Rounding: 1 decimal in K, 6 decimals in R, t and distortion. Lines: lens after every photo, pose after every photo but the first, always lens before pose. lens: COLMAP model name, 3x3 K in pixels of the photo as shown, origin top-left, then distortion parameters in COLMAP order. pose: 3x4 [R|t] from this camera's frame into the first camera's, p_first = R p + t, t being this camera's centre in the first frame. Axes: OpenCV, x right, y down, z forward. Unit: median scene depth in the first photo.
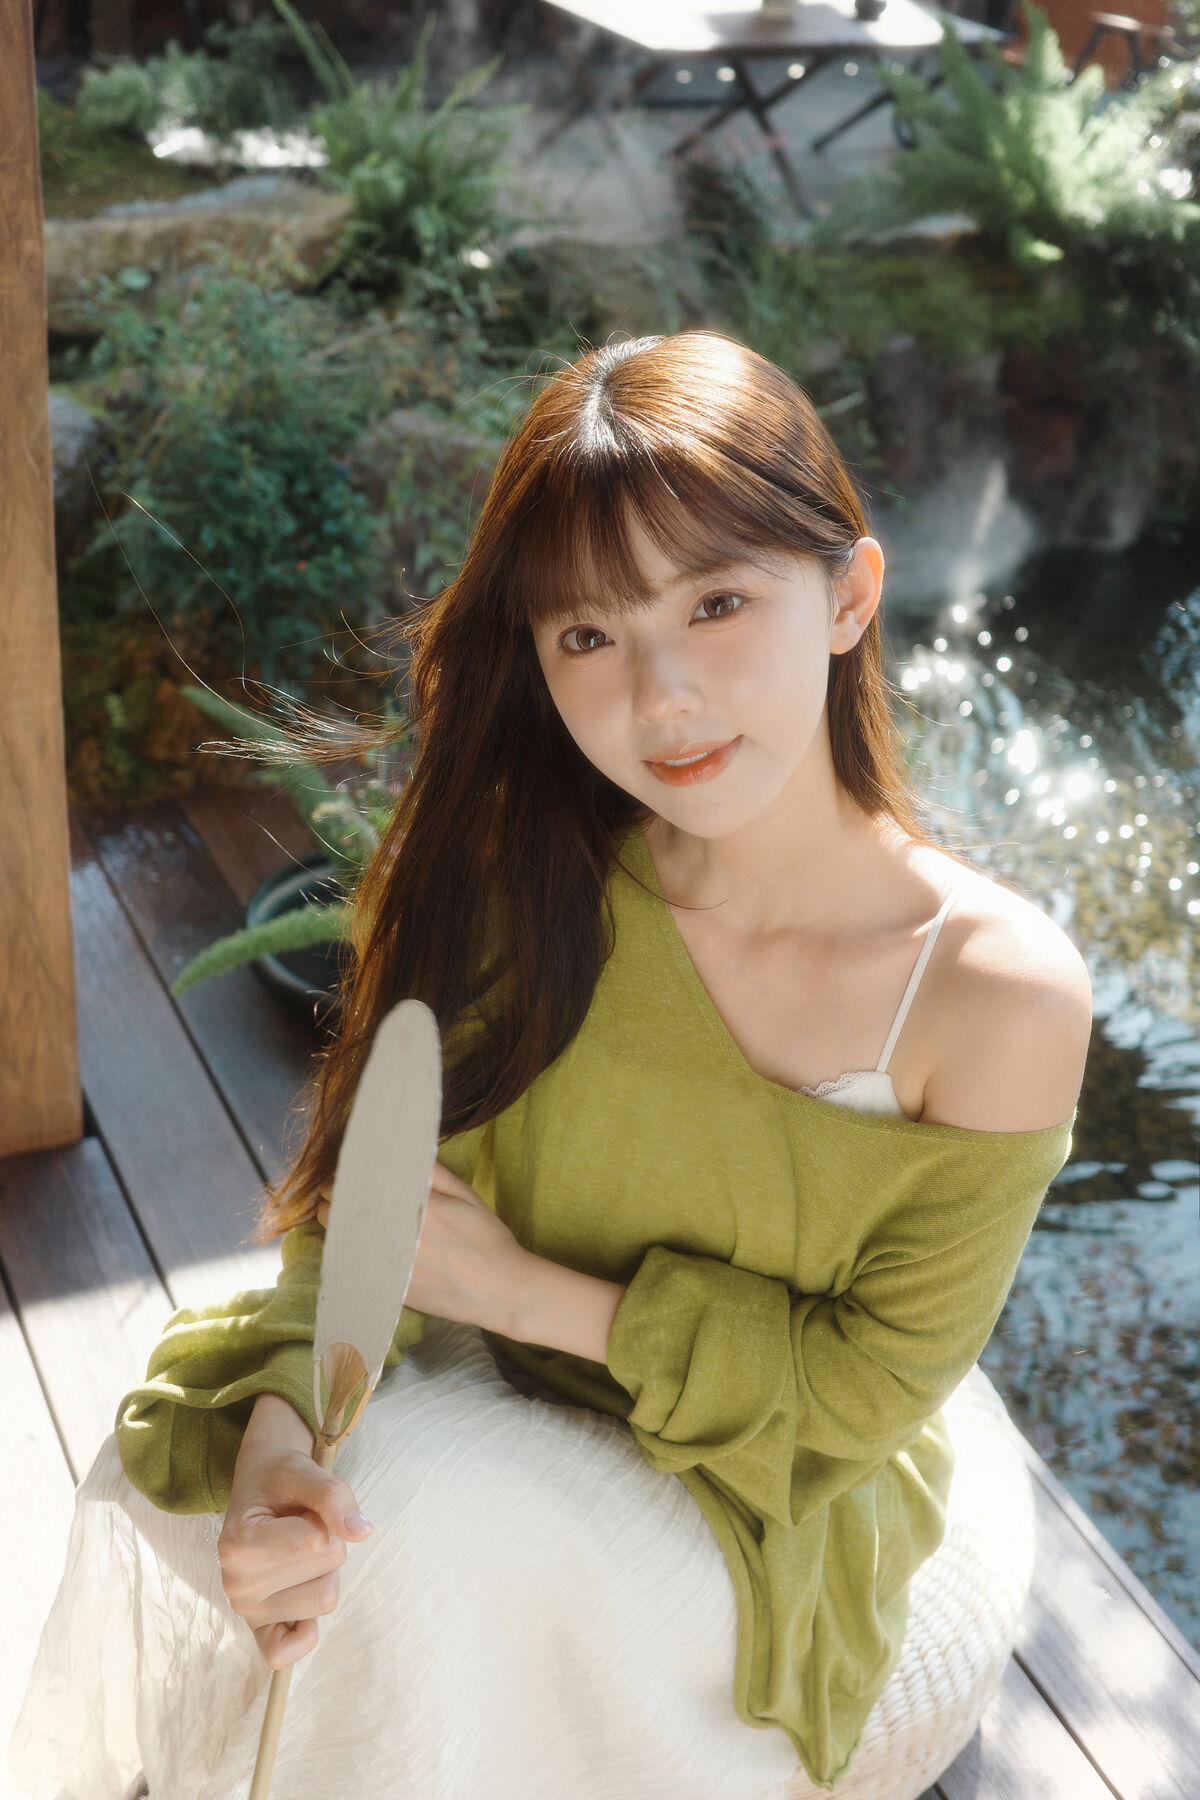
lens RADIAL K [[2063.4, 0, 600.0], [0, 2063.4, 900.0], [0, 0, 1]] dist [0.008962, 0.027129]
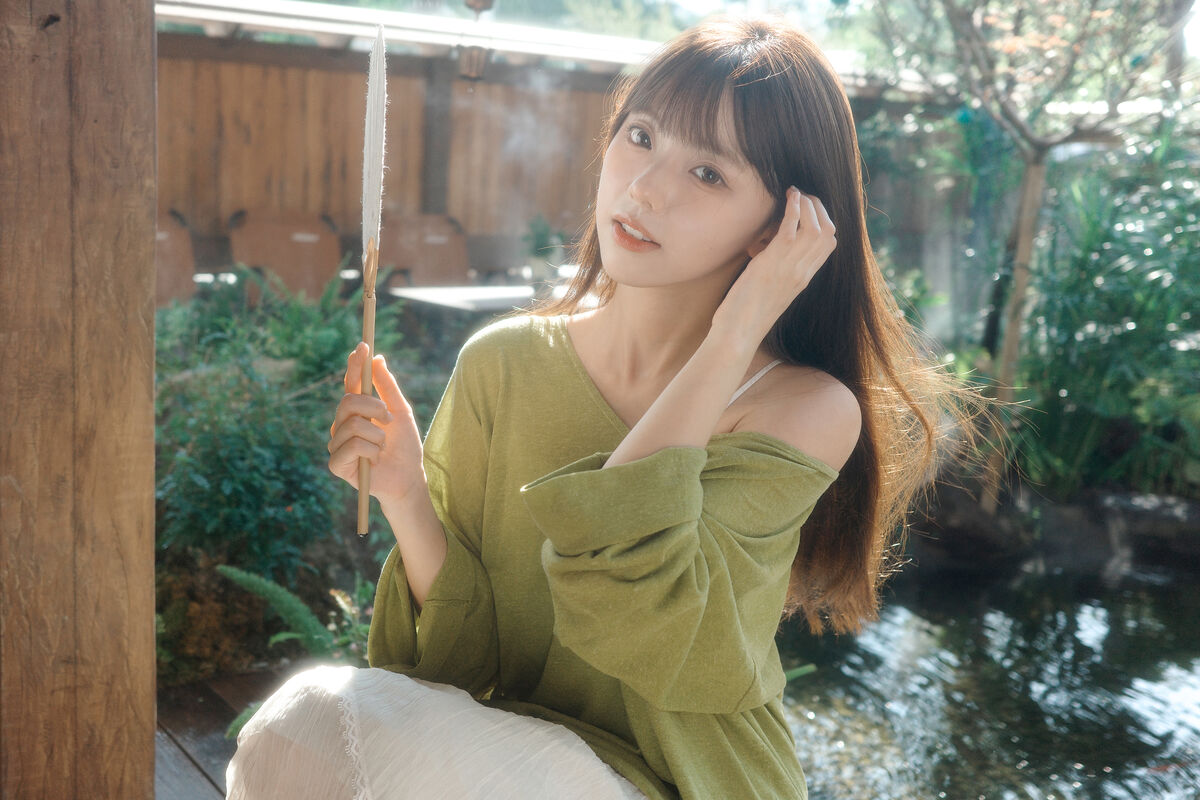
lens RADIAL K [[1375.6, 0, 600.0], [0, 1375.6, 400.0], [0, 0, 1]] dist [0.008962, 0.027129]
pose [[0.984637, -0.079673, 0.155379, -0.088961], [0.139442, 0.894368, -0.425042, 0.279132], [-0.105102, 0.440179, 0.891738, 0.062232]]
